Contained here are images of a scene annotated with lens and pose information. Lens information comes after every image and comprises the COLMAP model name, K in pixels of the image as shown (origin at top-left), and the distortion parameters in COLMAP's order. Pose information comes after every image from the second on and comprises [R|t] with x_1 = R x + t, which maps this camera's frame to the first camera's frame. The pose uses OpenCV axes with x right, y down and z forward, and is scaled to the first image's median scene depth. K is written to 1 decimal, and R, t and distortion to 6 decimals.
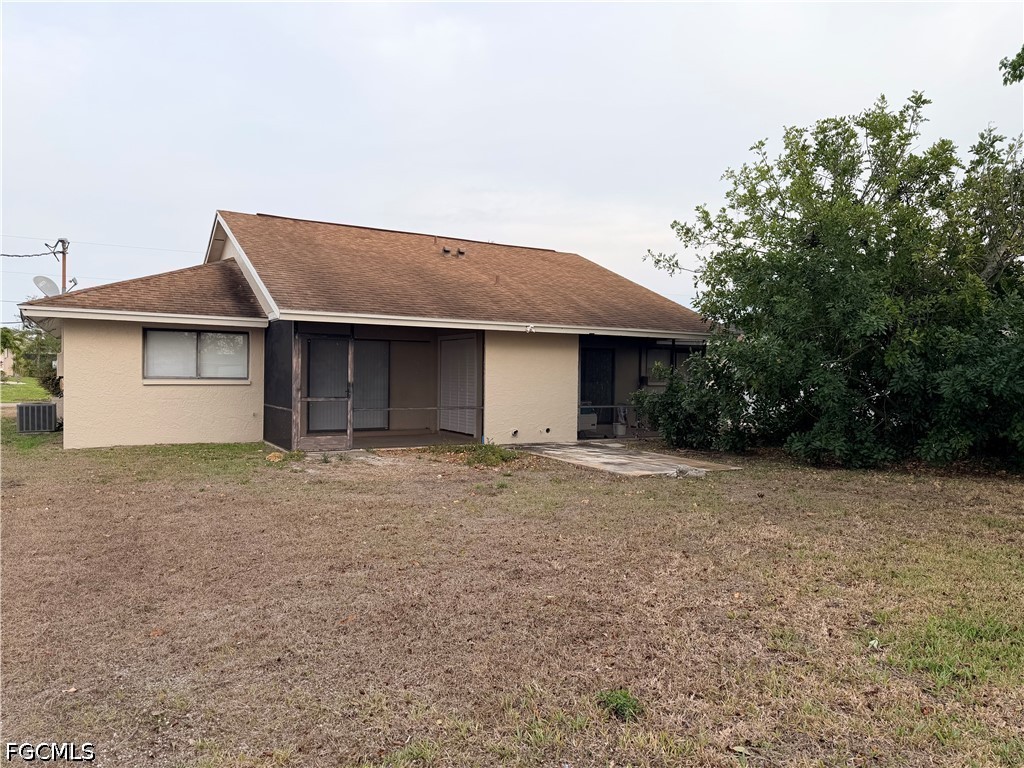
lens RADIAL K [[715.9, 0, 512.0], [0, 715.9, 384.0], [0, 0, 1]] dist [0.096589, -0.137008]
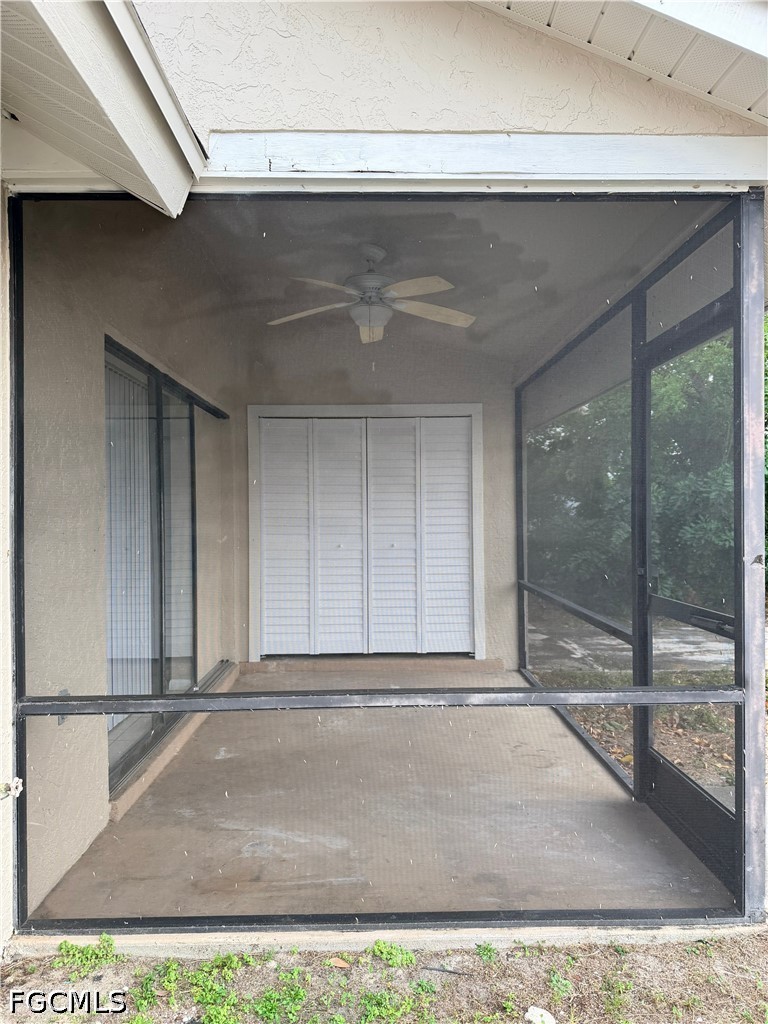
lens RADIAL K [[715.9, 0, 384.0], [0, 715.9, 517.2], [0, 0, 1]] dist [0.096589, -0.137008]
pose [[0.485199, -0.024260, 0.874067, -0.457632], [0.027371, 0.999547, 0.012550, -0.013282], [-0.873975, 0.017835, 0.485643, 0.890766]]
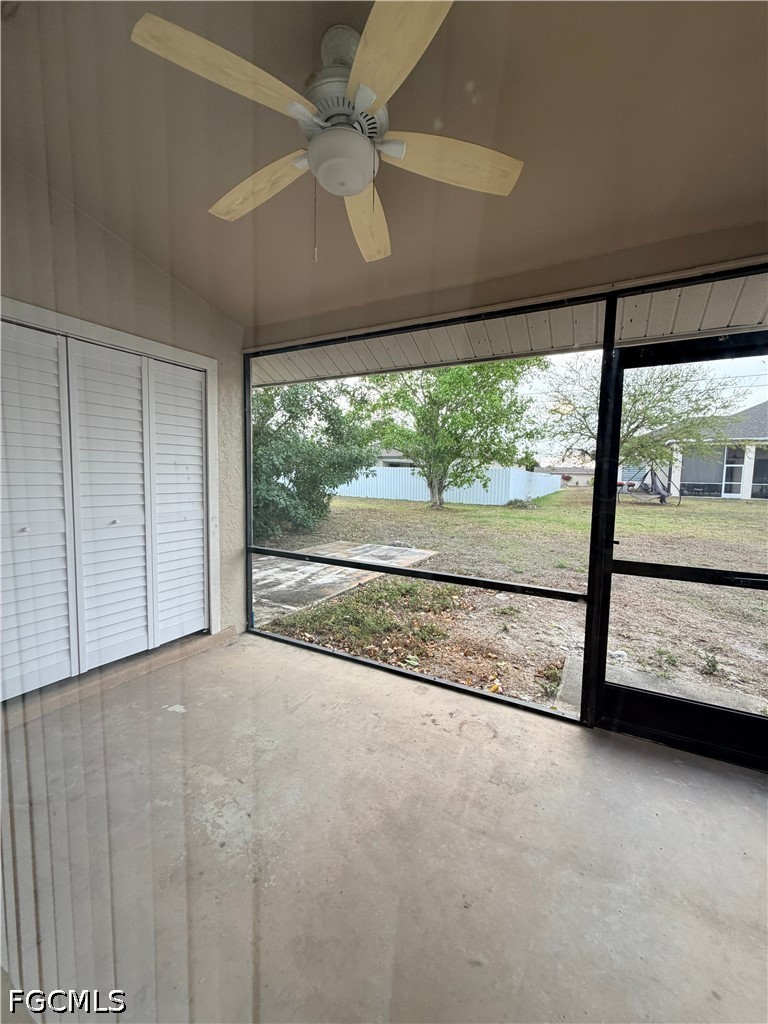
lens RADIAL K [[405.6, 0, 384.0], [0, 405.6, 512.0], [0, 0, 1]] dist [0.001348, 0.000083]
pose [[-0.523289, -0.101093, 0.846138, -0.296884], [-0.016104, 0.993934, 0.108791, -0.017451], [-0.852003, 0.043303, -0.521742, 1.087771]]
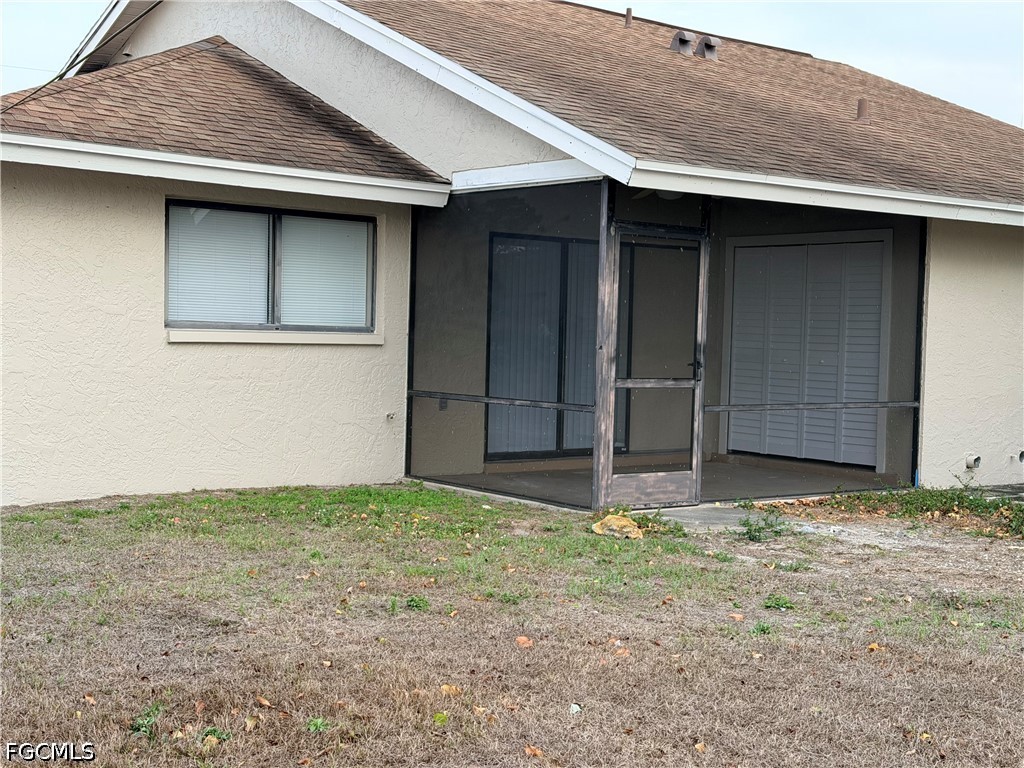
lens RADIAL K [[1422.8, 0, 512.0], [0, 1422.8, 384.0], [0, 0, 1]] dist [0.230677, 0.000273]
pose [[0.990004, 0.007233, 0.140851, -0.413644], [-0.011309, 0.999540, 0.028156, -0.000430], [-0.140583, -0.029467, 0.989630, 0.182944]]
